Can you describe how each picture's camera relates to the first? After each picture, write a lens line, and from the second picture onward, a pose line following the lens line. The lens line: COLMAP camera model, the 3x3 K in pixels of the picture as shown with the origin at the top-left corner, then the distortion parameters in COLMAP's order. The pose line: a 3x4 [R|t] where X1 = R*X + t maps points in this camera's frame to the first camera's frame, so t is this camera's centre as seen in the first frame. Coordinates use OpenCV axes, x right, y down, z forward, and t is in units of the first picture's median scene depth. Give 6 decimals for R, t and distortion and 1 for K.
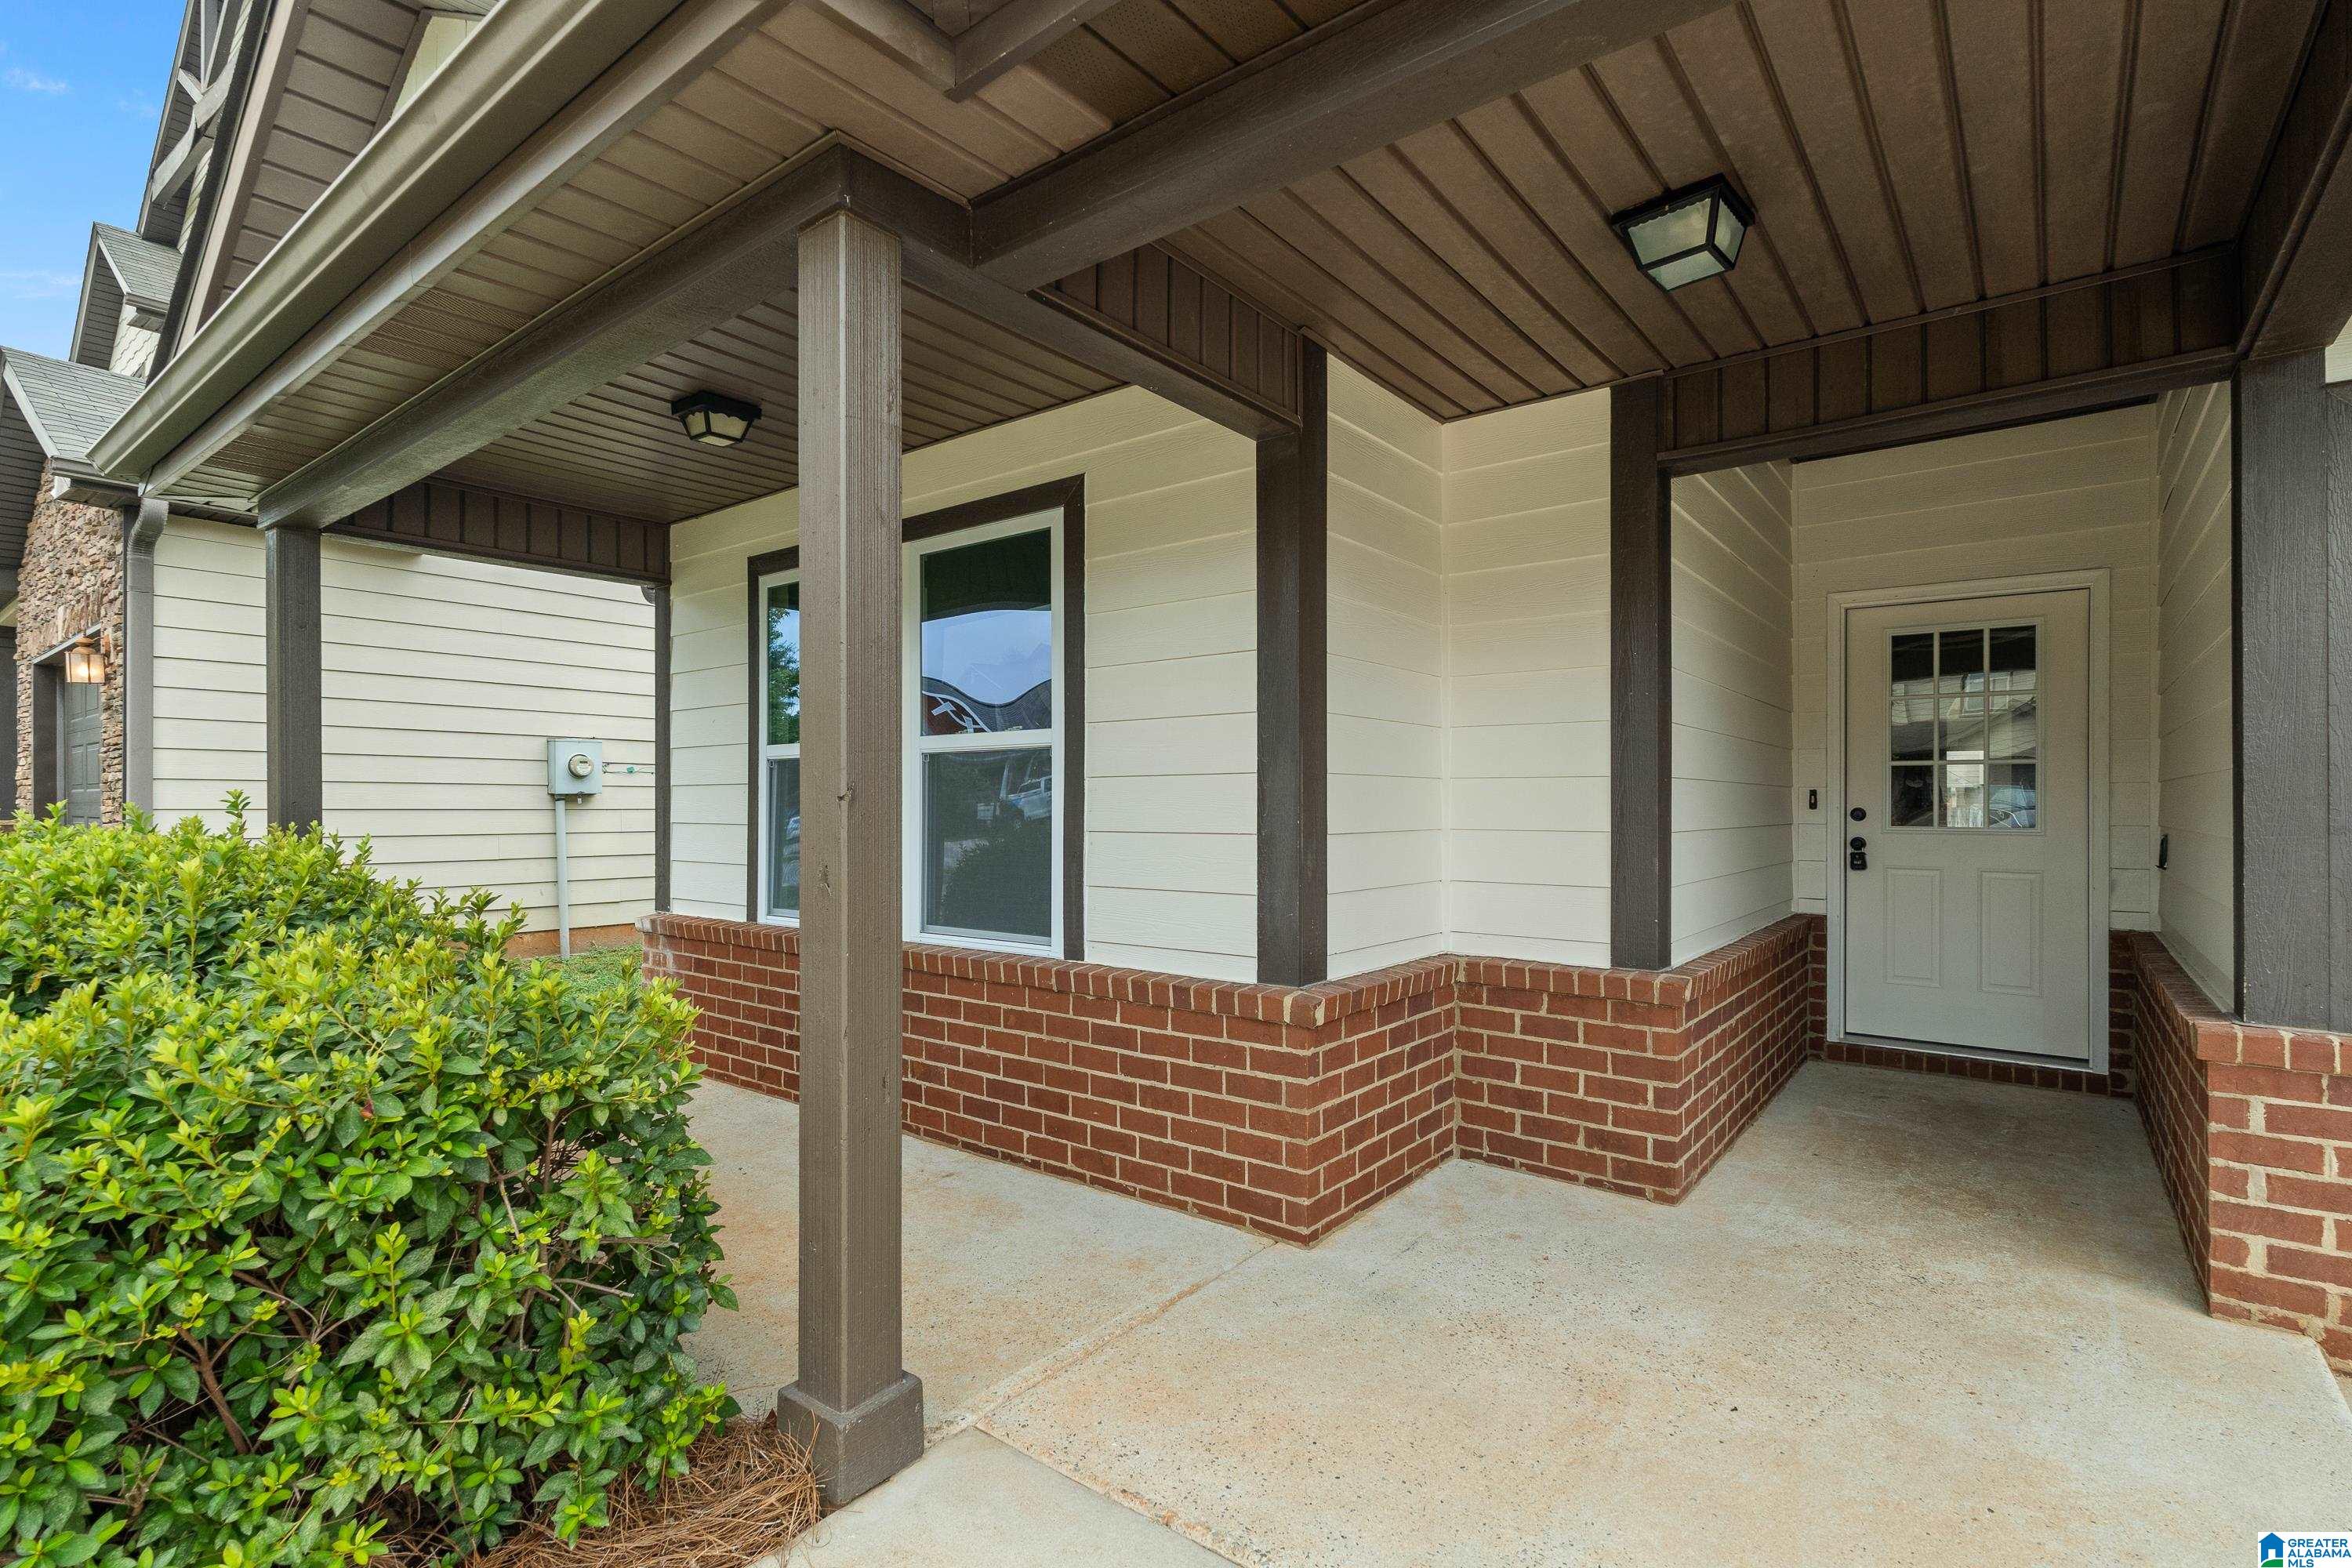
lens RADIAL K [[1113.8, 0, 1180.0], [0, 1113.8, 795.3], [0, 0, 1]] dist [-0.003789, 0.000410]
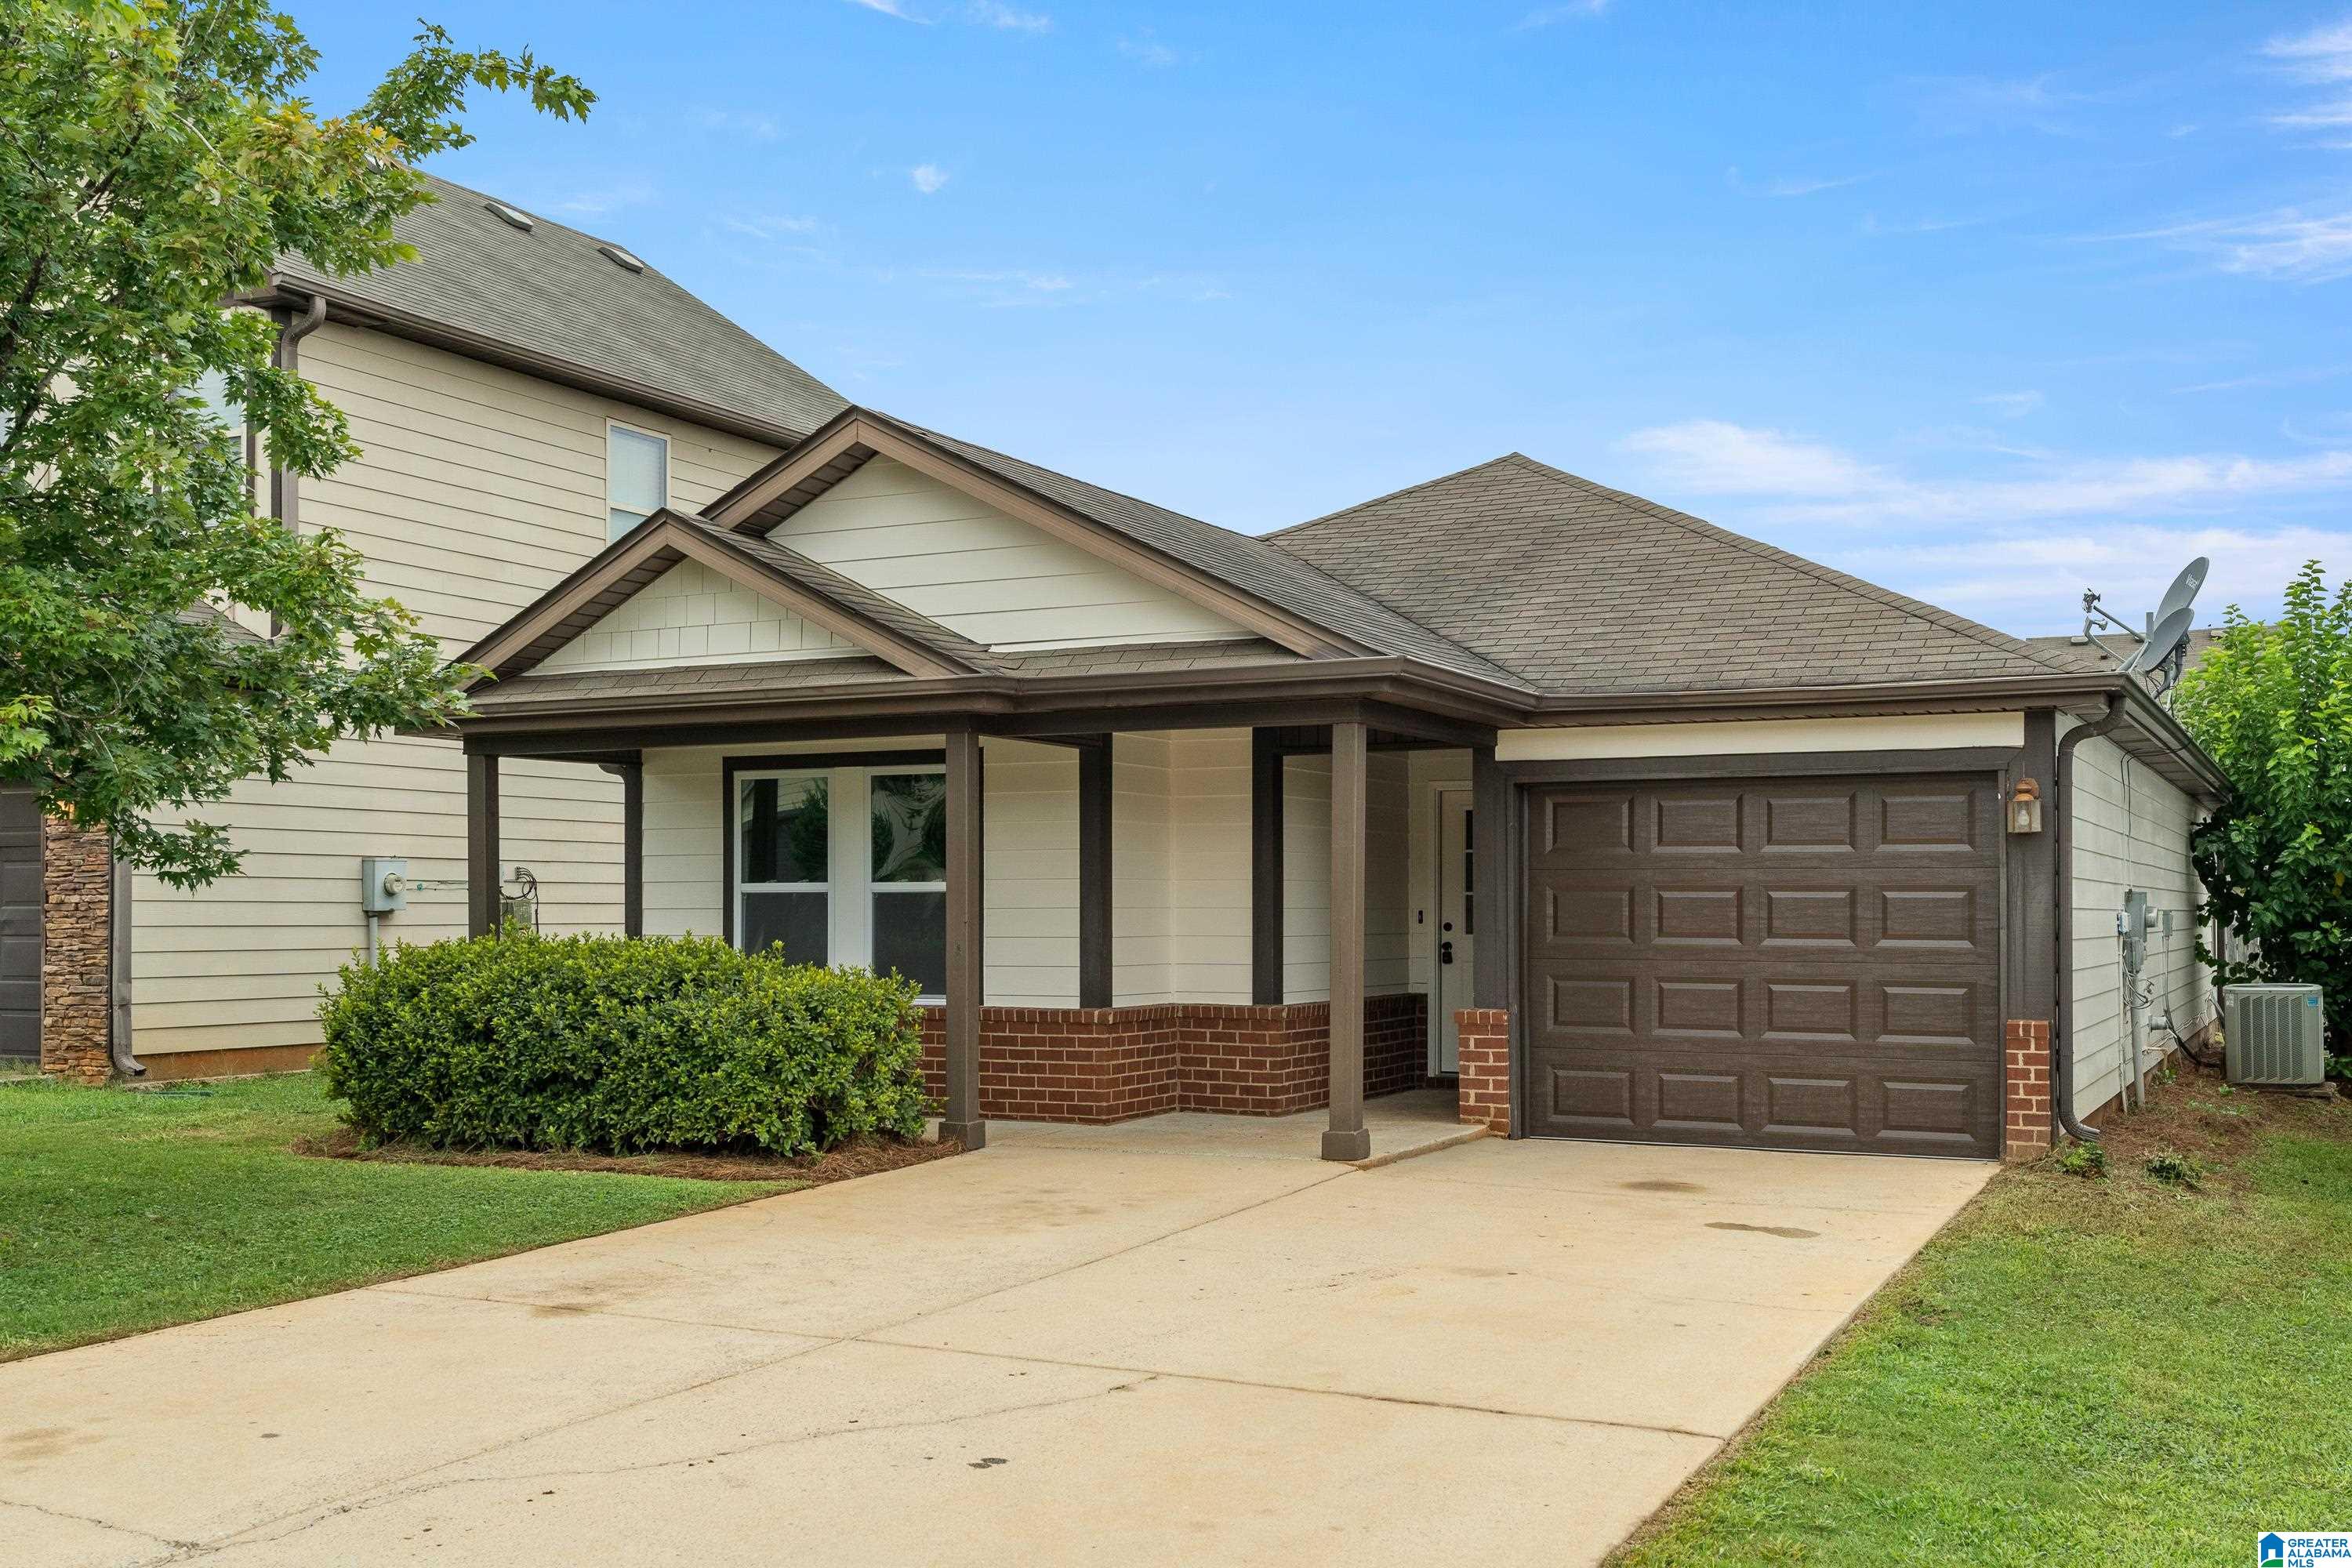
lens RADIAL K [[2370.5, 0, 1180.8], [0, 2370.5, 798.4], [0, 0, 1]] dist [-0.038358, 0.000000]
pose [[0.980705, 0.006955, 0.195370, -0.565199], [0.000435, 0.999287, -0.037761, -0.053484], [-0.195493, 0.037117, 0.980002, -3.126333]]
